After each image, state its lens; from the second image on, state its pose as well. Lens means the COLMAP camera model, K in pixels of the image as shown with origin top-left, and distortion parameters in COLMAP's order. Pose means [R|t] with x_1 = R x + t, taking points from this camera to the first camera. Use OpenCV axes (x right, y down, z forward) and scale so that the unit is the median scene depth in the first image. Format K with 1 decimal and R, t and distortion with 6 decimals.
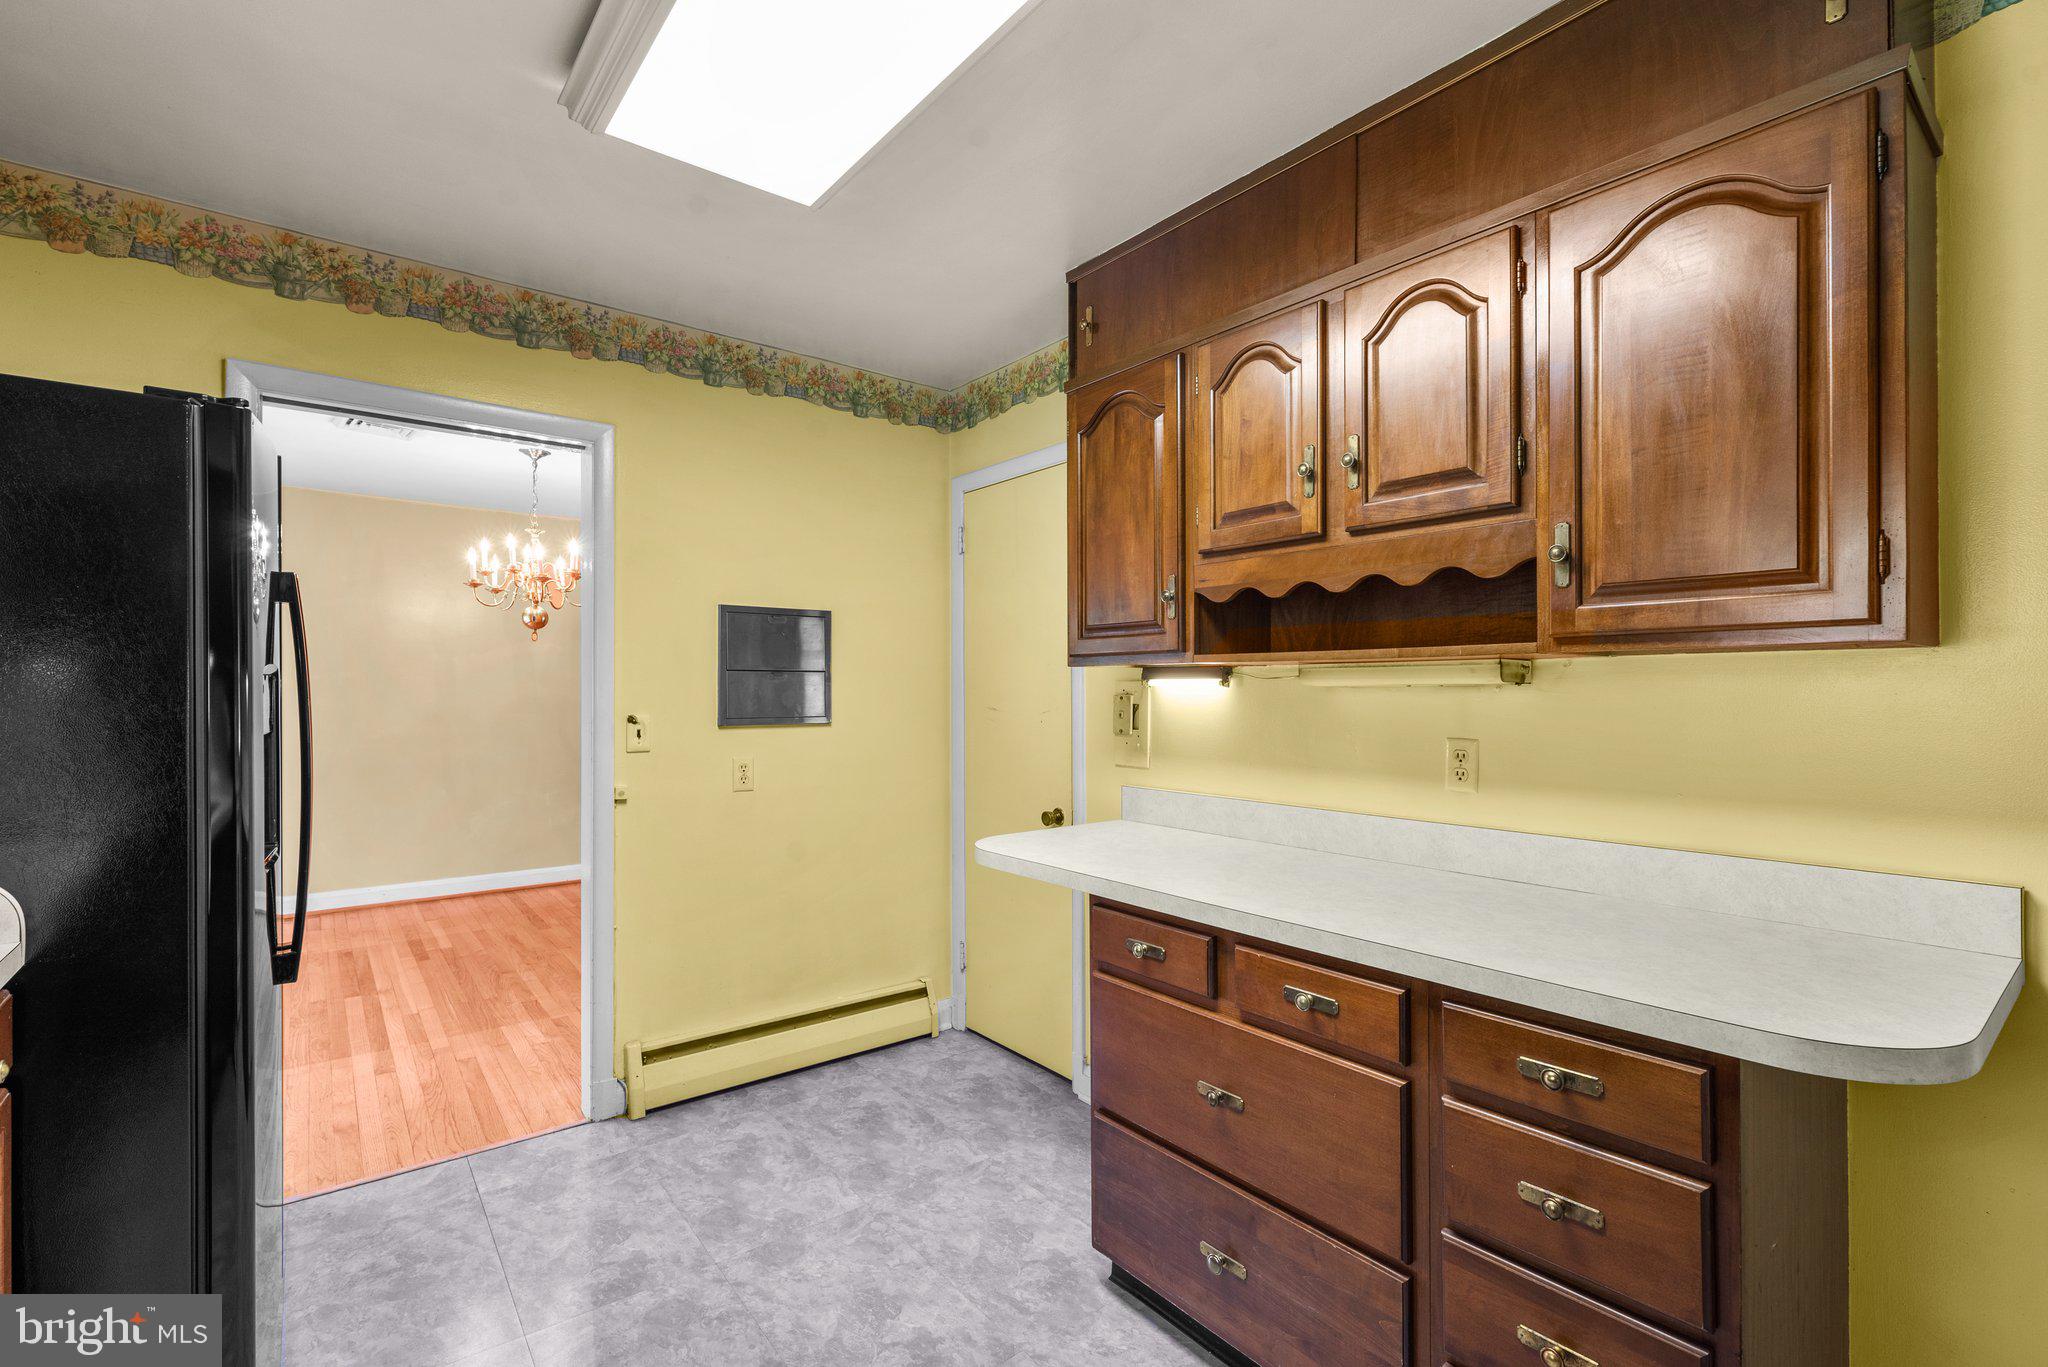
lens RADIAL K [[919.4, 0, 1029.7], [0, 919.4, 678.9], [0, 0, 1]] dist [0.005386, -0.000238]
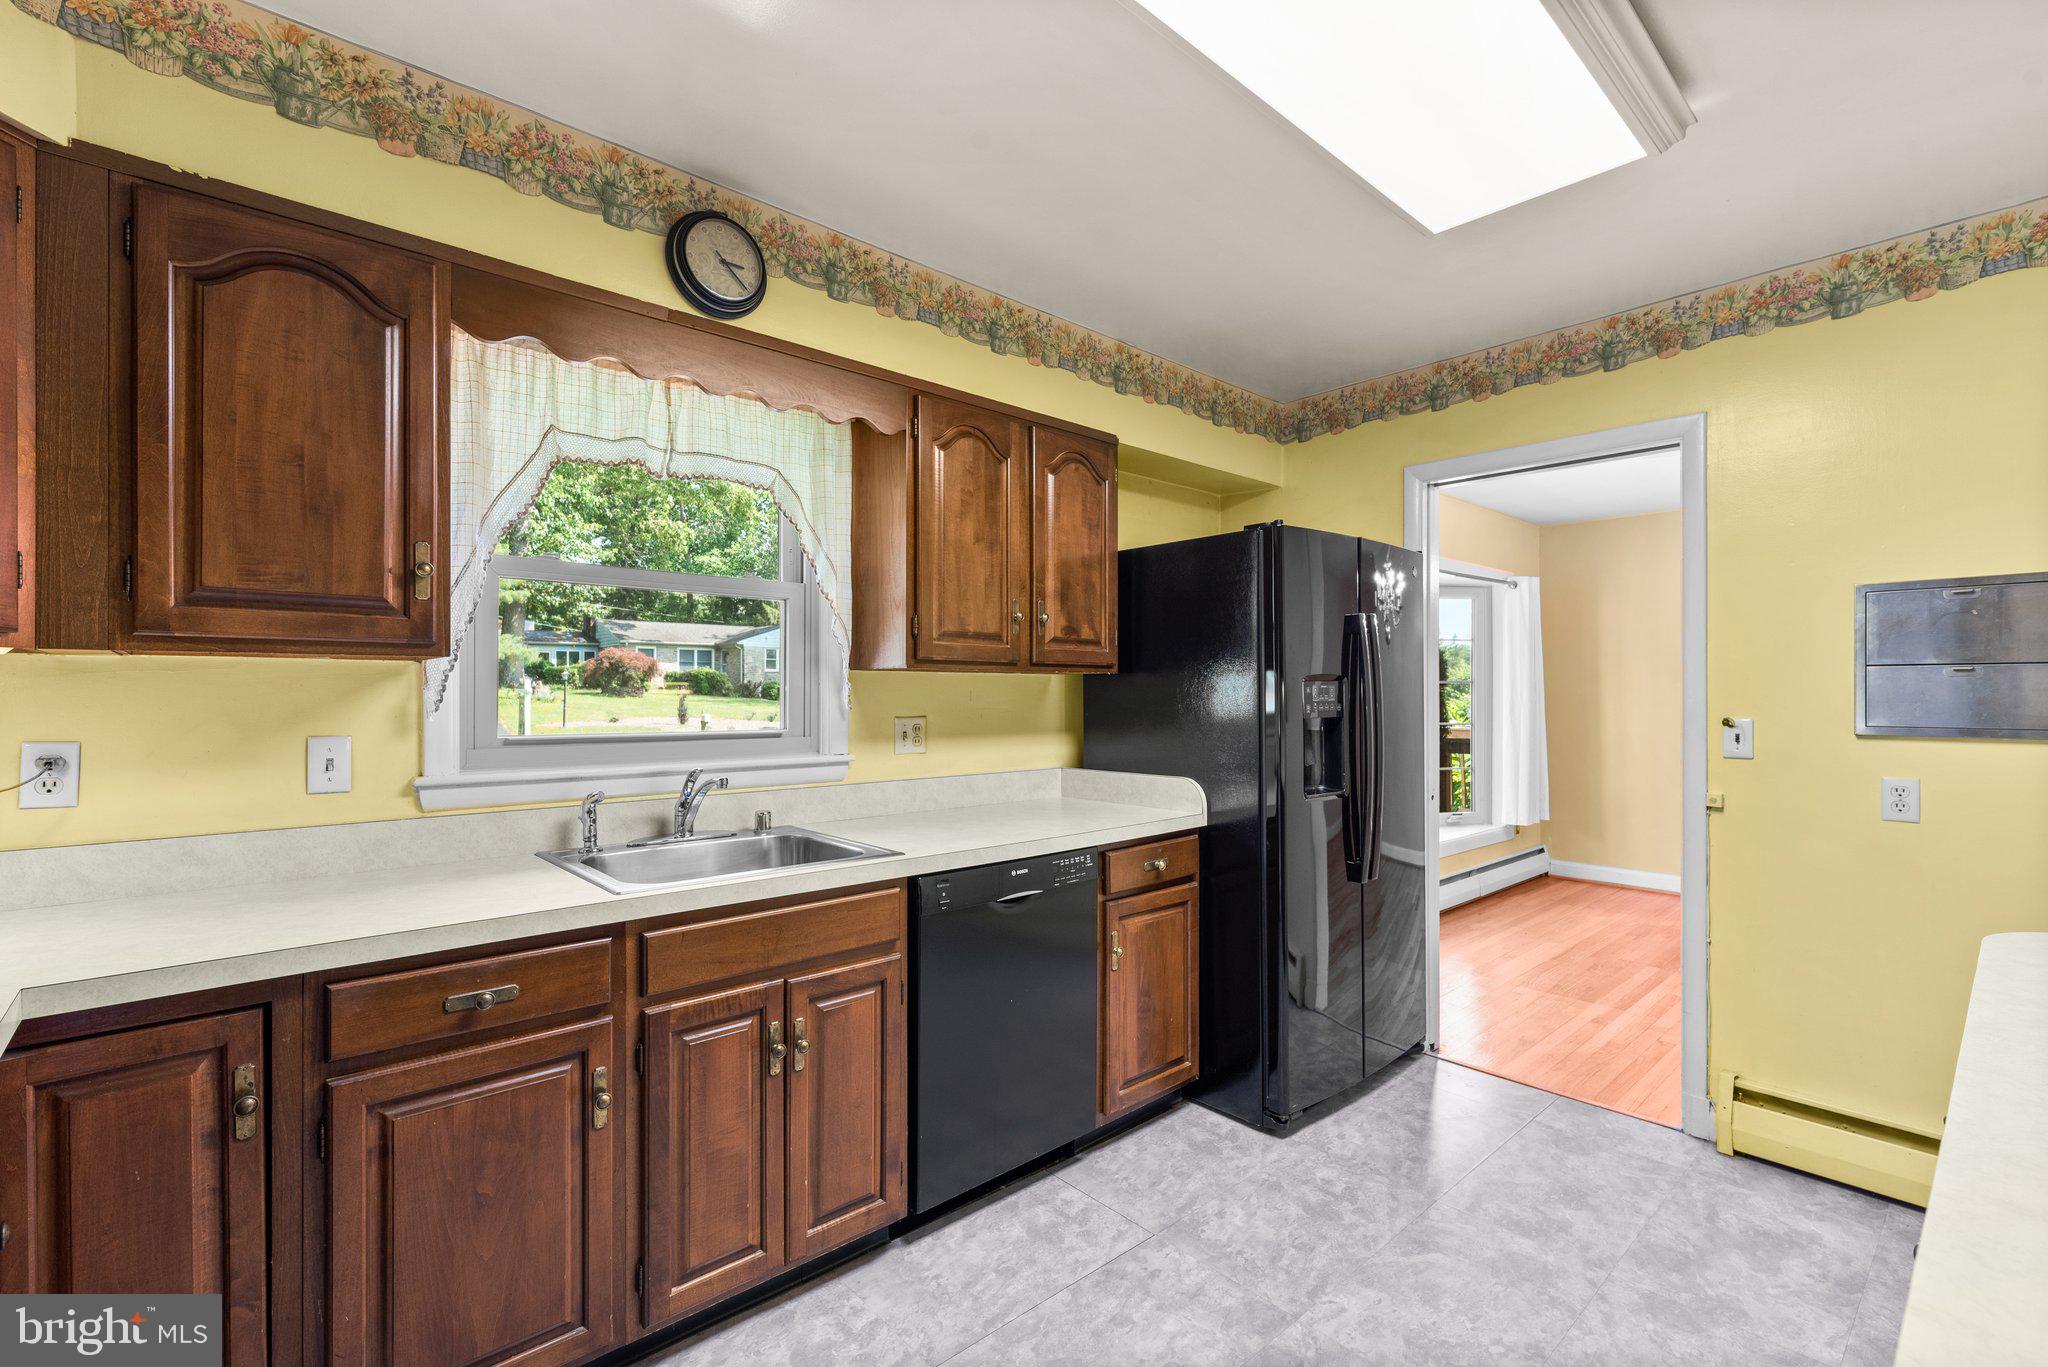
lens RADIAL K [[919.4, 0, 1088.3], [0, 919.4, 704.8], [0, 0, 1]] dist [0.005386, -0.000238]
pose [[0.093724, 0.003677, -0.995591, 0.429118], [0.000851, 0.999993, 0.003774, 0.022237], [0.995598, -0.001201, 0.093720, 0.271527]]
